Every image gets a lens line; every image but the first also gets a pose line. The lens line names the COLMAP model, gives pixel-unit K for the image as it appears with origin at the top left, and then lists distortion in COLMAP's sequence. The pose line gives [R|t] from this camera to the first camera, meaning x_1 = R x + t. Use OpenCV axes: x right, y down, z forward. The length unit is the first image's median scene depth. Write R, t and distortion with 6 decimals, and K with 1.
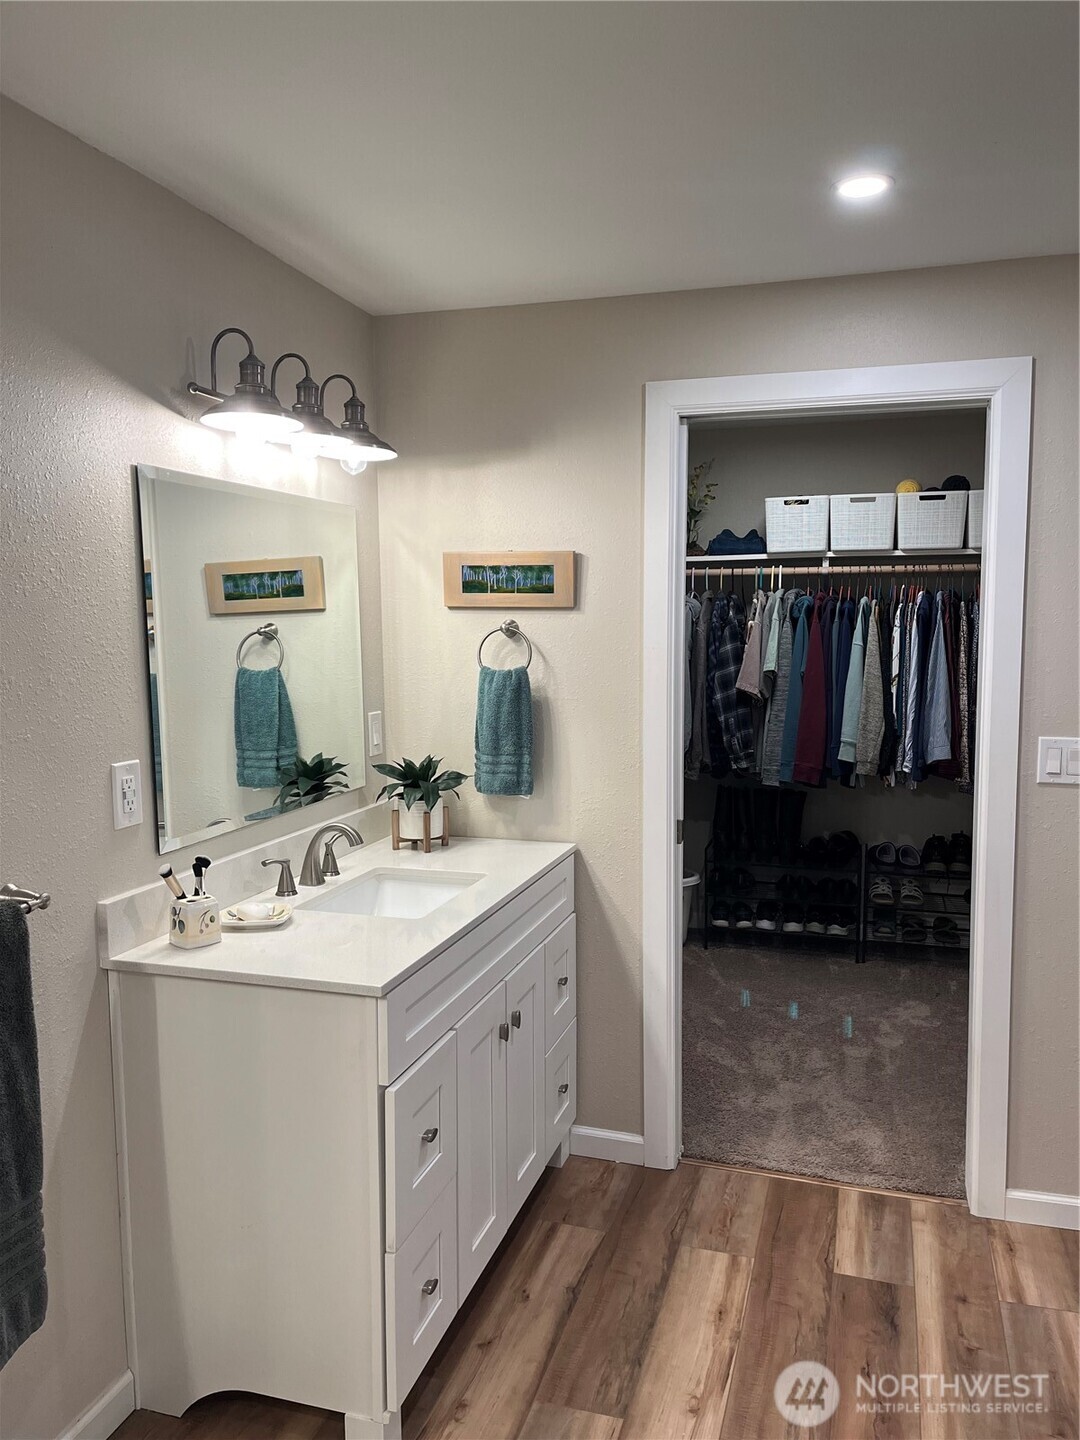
lens RADIAL K [[1075.5, 0, 540.0], [0, 1075.5, 720.0], [0, 0, 1]] dist [0.050923, -0.080629]
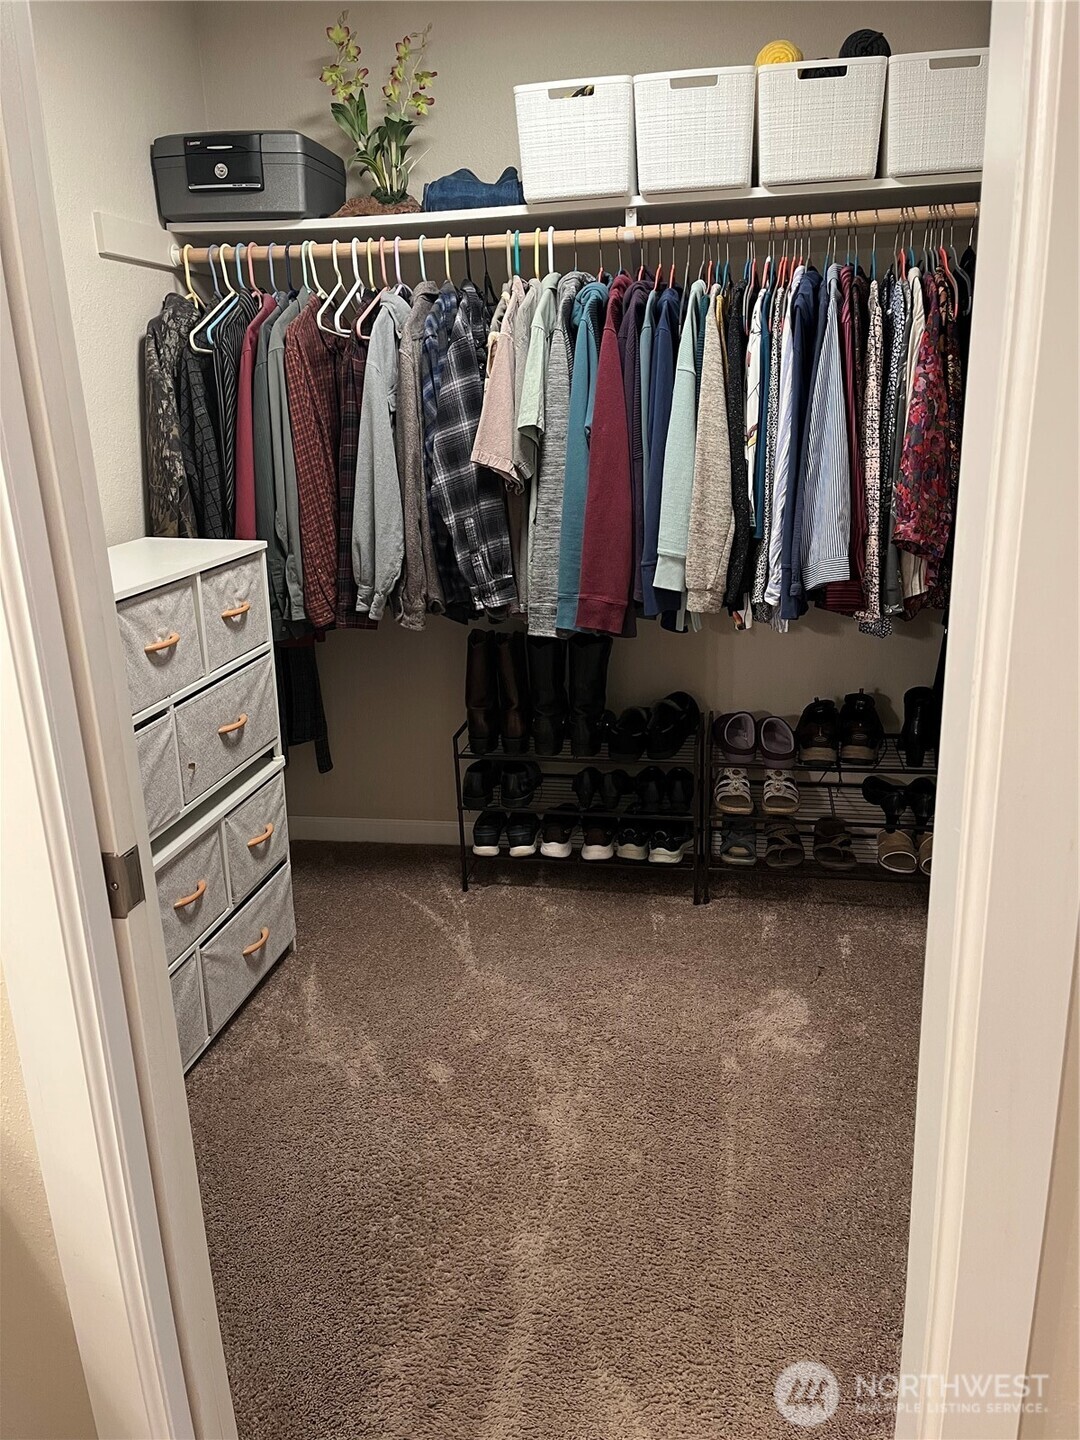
lens RADIAL K [[1088.9, 0, 540.0], [0, 1088.9, 720.0], [0, 0, 1]] dist [0.032447, -0.000039]
pose [[0.993027, -0.061034, 0.100858, 0.151458], [0.040265, 0.979693, 0.196420, -0.008888], [-0.110798, -0.190989, 0.975319, 0.427974]]
